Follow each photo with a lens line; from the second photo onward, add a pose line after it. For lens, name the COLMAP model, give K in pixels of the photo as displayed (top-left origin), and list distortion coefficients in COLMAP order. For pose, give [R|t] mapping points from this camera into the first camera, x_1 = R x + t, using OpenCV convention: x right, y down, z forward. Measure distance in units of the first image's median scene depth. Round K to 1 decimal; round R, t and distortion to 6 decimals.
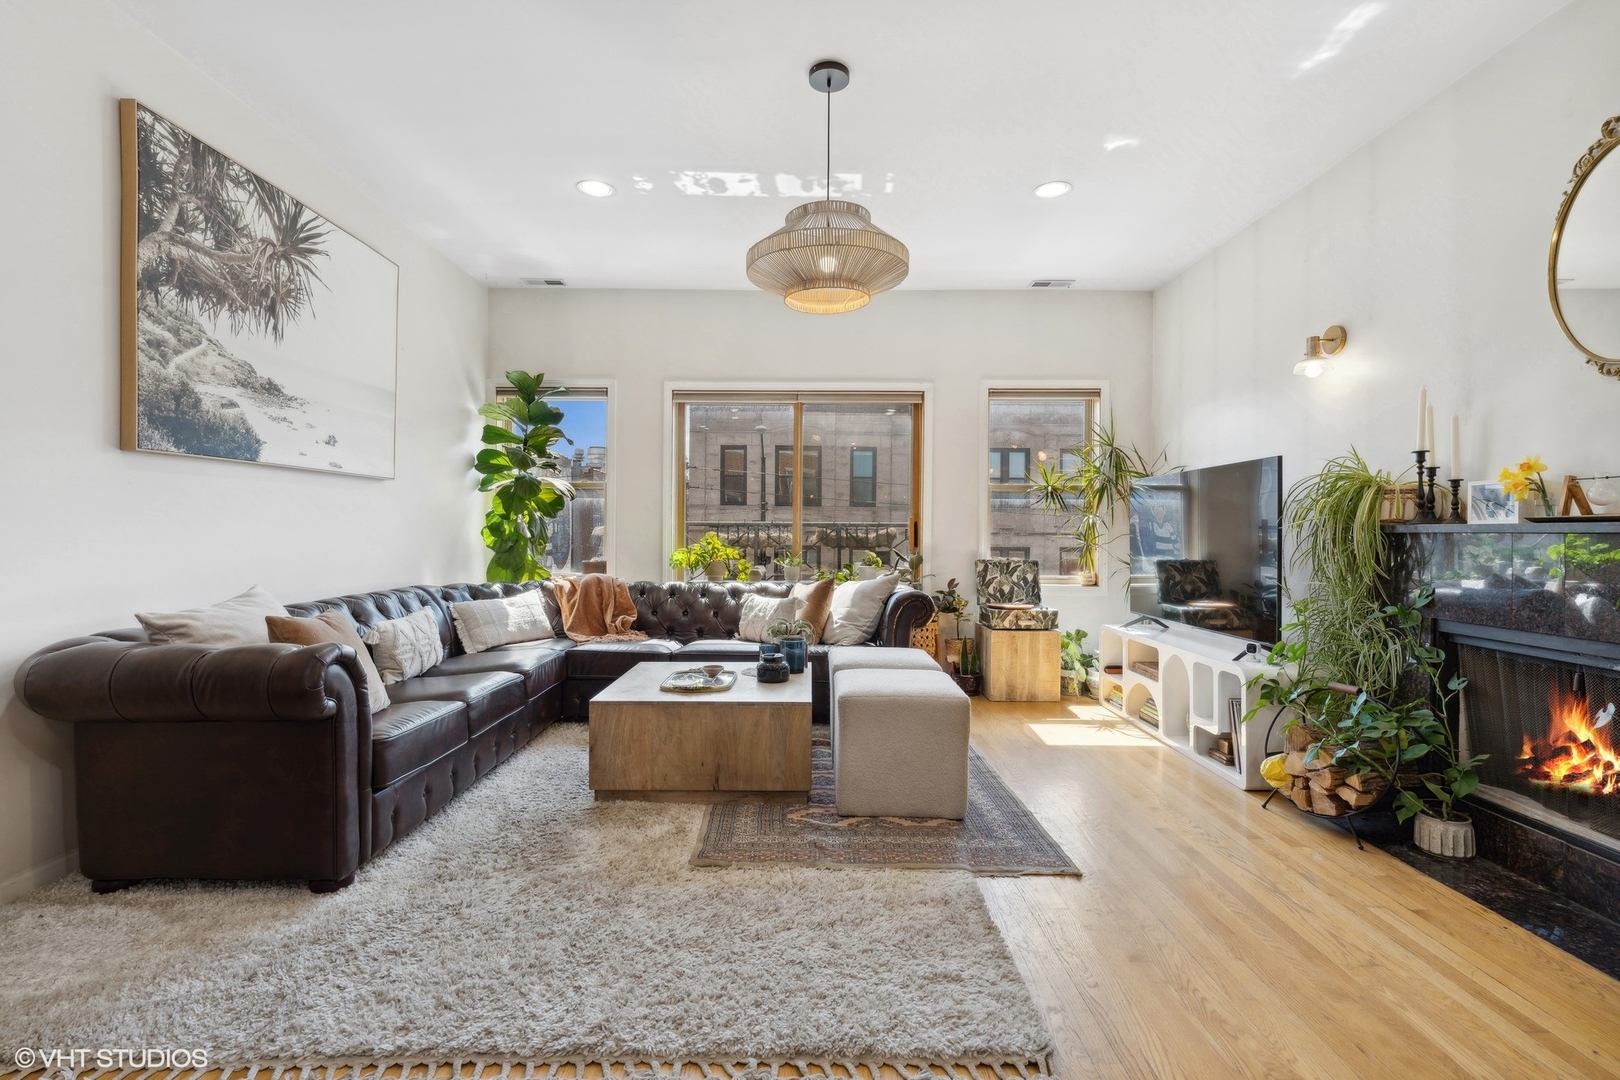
lens RADIAL K [[743.7, 0, 758.2], [0, 743.7, 532.6], [0, 0, 1]] dist [0.006950, 0.000932]
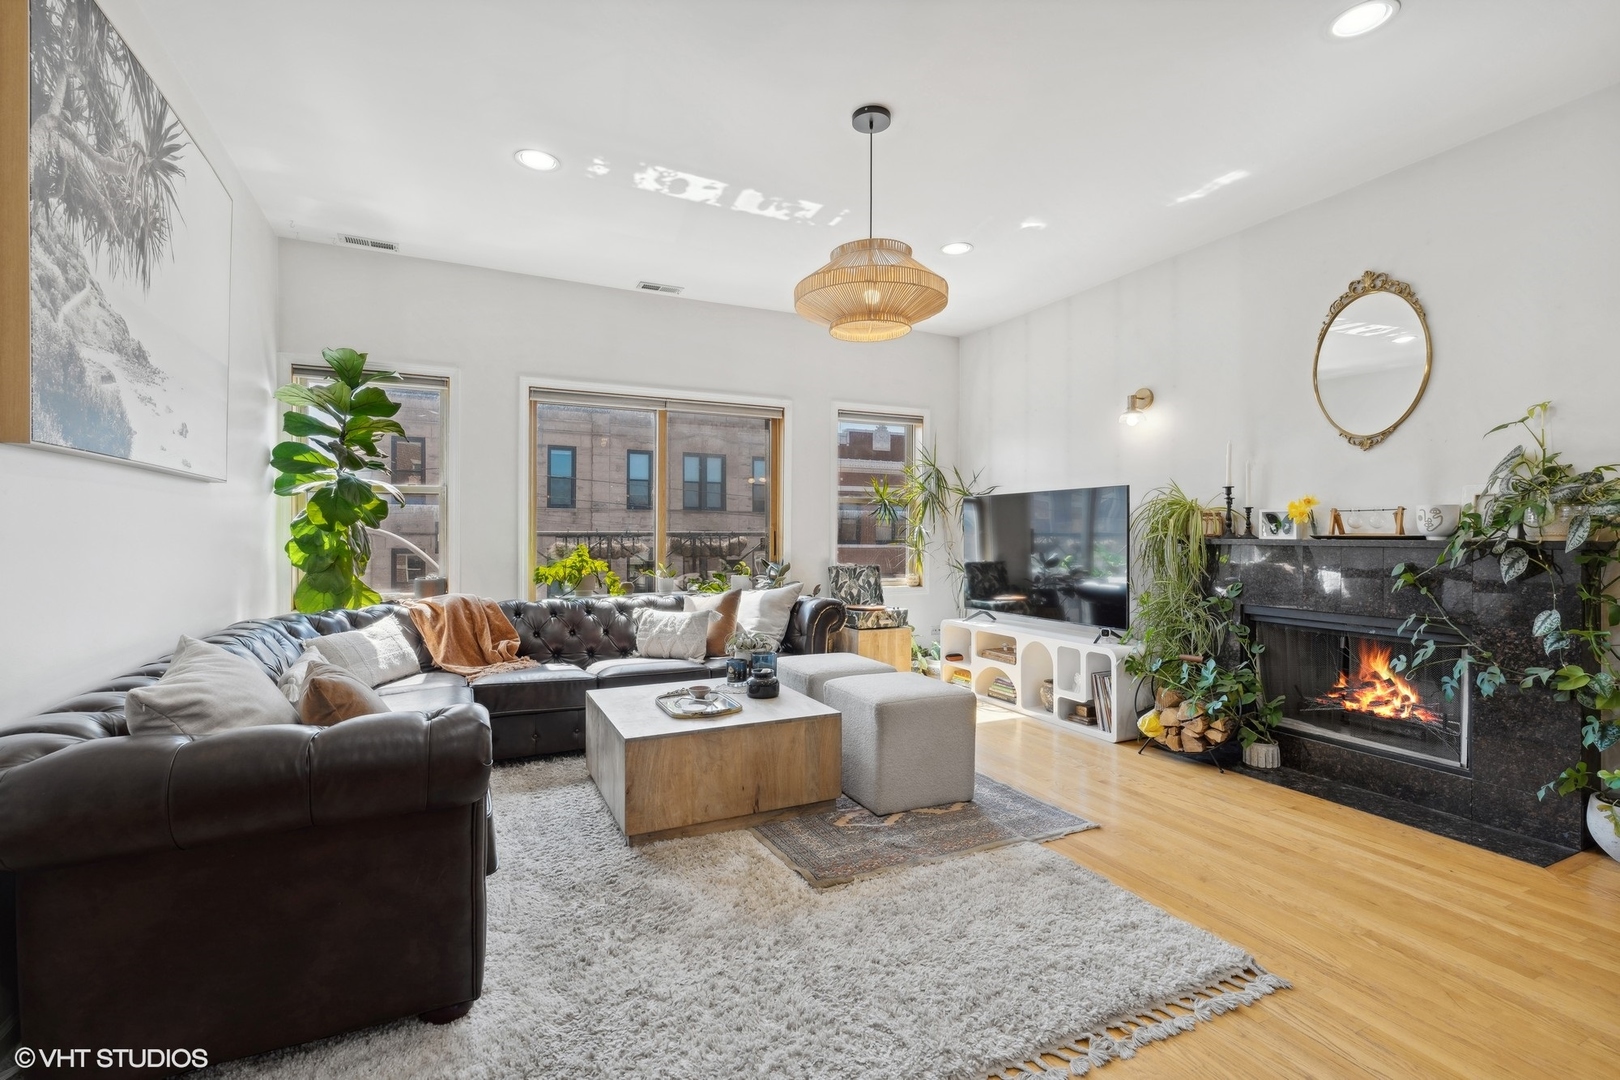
lens RADIAL K [[743.7, 0, 788.0], [0, 743.7, 535.7], [0, 0, 1]] dist [0.006950, 0.000932]
pose [[0.895477, -0.006647, 0.445057, -0.452999], [0.005198, 0.999976, 0.004475, -0.024915], [-0.445076, -0.001694, 0.895491, 0.098298]]
